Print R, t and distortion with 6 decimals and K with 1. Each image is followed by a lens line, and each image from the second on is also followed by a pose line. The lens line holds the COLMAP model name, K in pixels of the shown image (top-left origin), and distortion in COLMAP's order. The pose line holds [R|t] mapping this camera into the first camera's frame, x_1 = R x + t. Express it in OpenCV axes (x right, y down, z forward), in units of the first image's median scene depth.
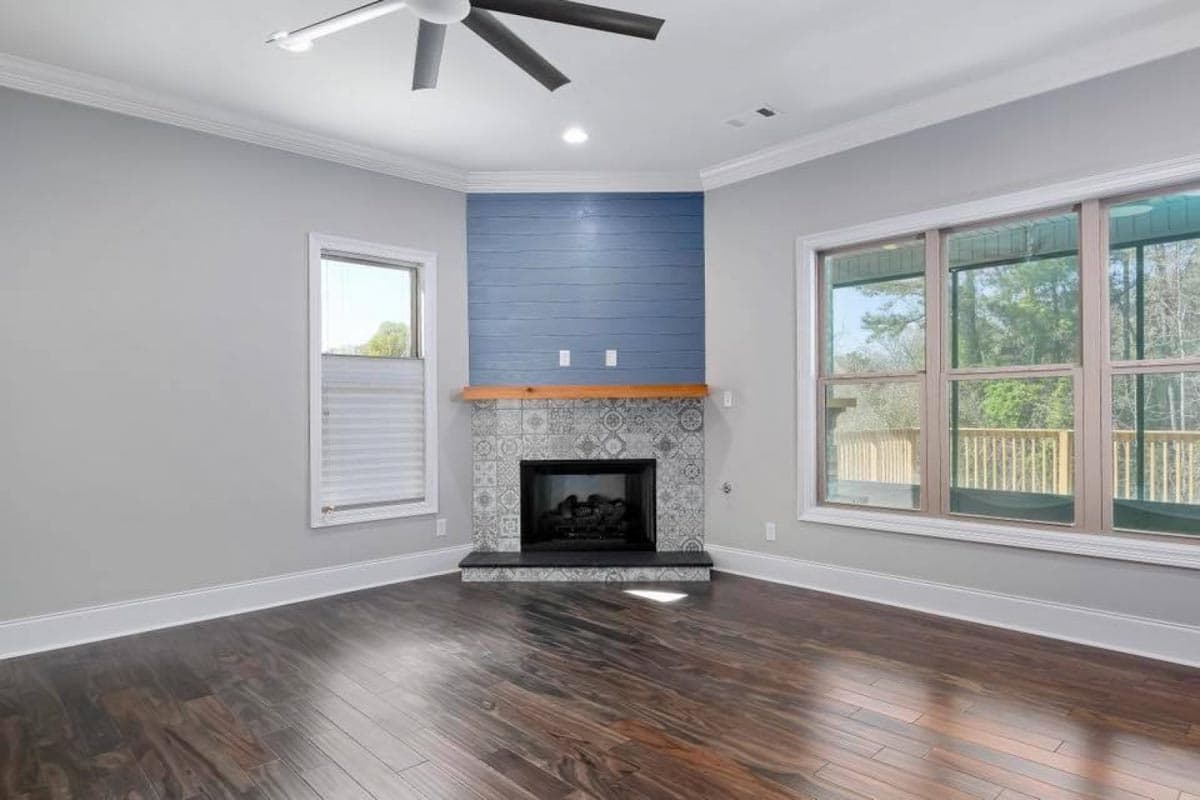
lens RADIAL K [[698.9, 0, 630.2], [0, 698.9, 404.7], [0, 0, 1]] dist [-0.001222, 0.000031]
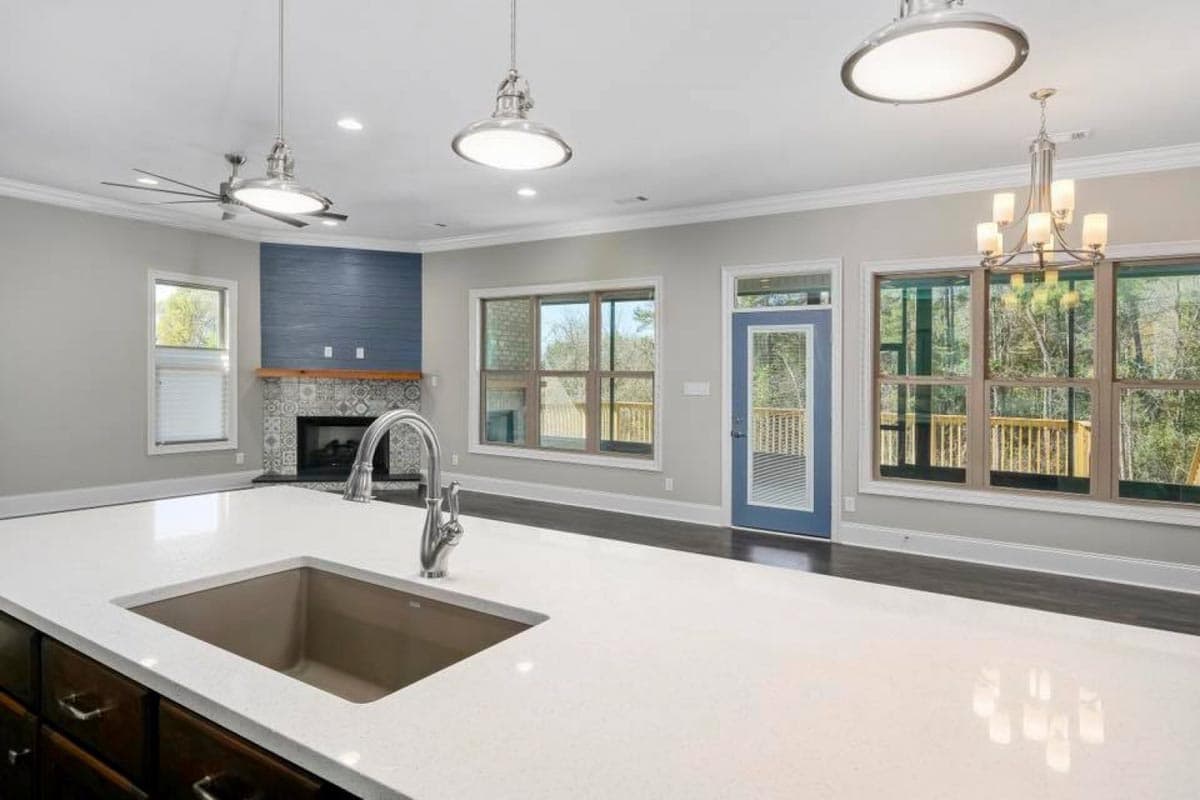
lens RADIAL K [[676.4, 0, 642.1], [0, 676.4, 405.0], [0, 0, 1]] dist [-0.000232, 0.000121]
pose [[0.967312, 0.021708, 0.252660, 0.206904], [-0.032827, 0.998665, 0.039876, -0.031015], [-0.251457, -0.046867, 0.966733, -0.655835]]
